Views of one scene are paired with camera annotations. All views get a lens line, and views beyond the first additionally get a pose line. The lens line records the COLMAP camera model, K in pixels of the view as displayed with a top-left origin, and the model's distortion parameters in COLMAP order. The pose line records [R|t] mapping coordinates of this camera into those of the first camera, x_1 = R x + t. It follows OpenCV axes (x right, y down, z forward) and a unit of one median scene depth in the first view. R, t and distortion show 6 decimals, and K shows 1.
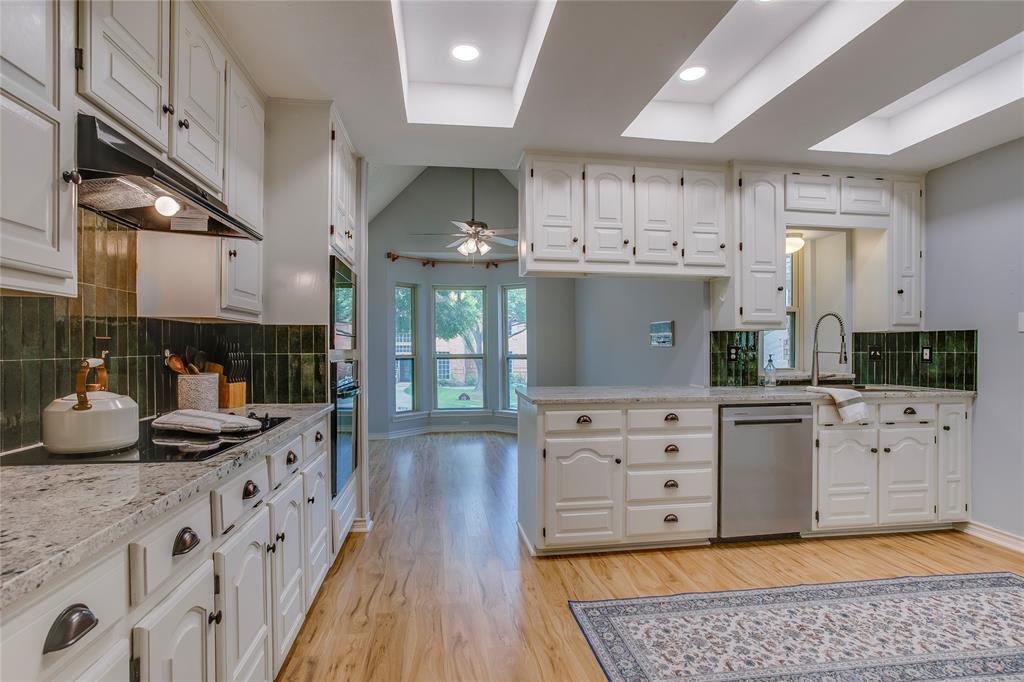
lens RADIAL K [[497.8, 0, 488.3], [0, 497.8, 353.1], [0, 0, 1]] dist [-0.025589, 0.004901]
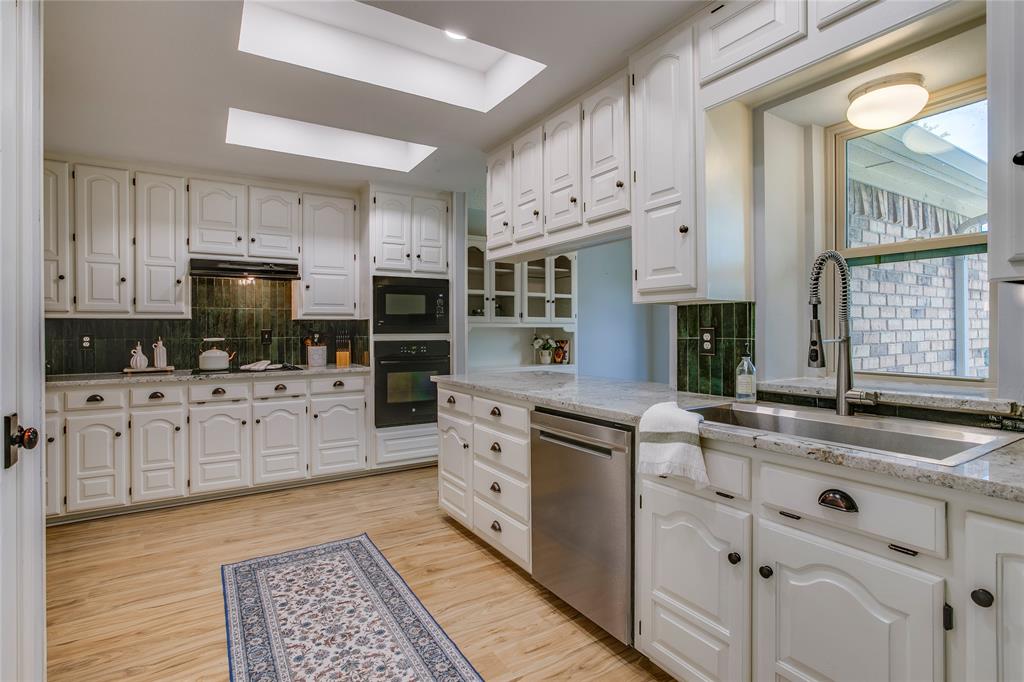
lens RADIAL K [[497.8, 0, 508.7], [0, 497.8, 332.5], [0, 0, 1]] dist [-0.025589, 0.004901]
pose [[0.406892, -0.000324, -0.913476, 1.270811], [-0.000542, 1.000000, -0.000596, -0.011643], [0.913476, 0.000737, 0.406892, 0.706349]]
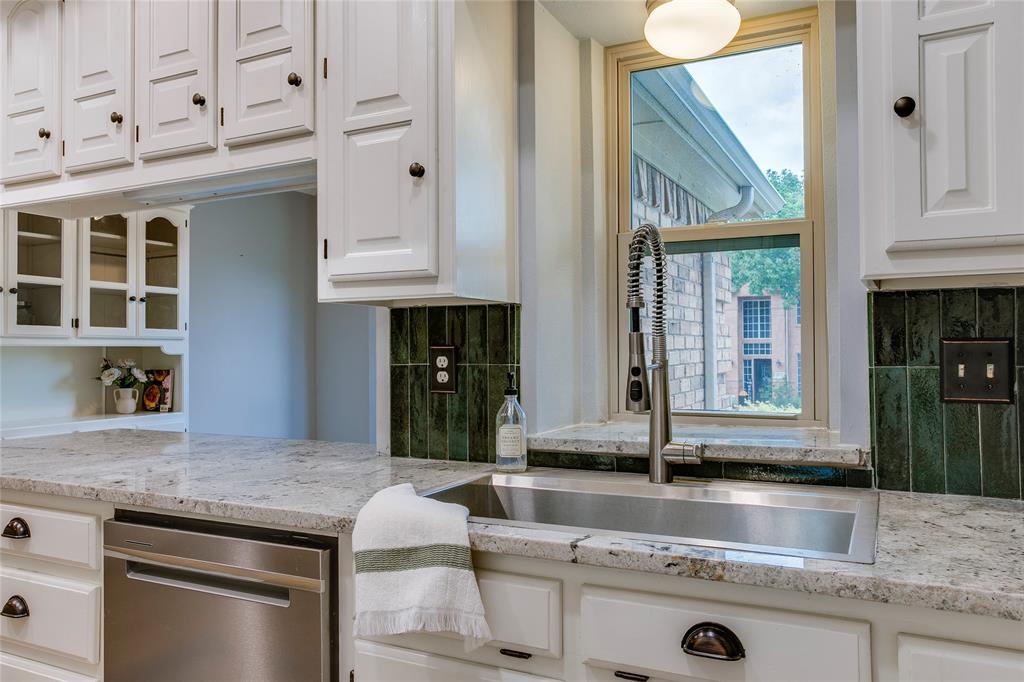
lens RADIAL K [[763.0, 0, 504.3], [0, 763.0, 335.6], [0, 0, 1]] dist [-0.027647, 0.041828]
pose [[0.820690, -0.017914, -0.571093, 1.129846], [0.004531, 0.999681, -0.024847, -0.011849], [0.571356, 0.017804, 0.820509, 0.764056]]
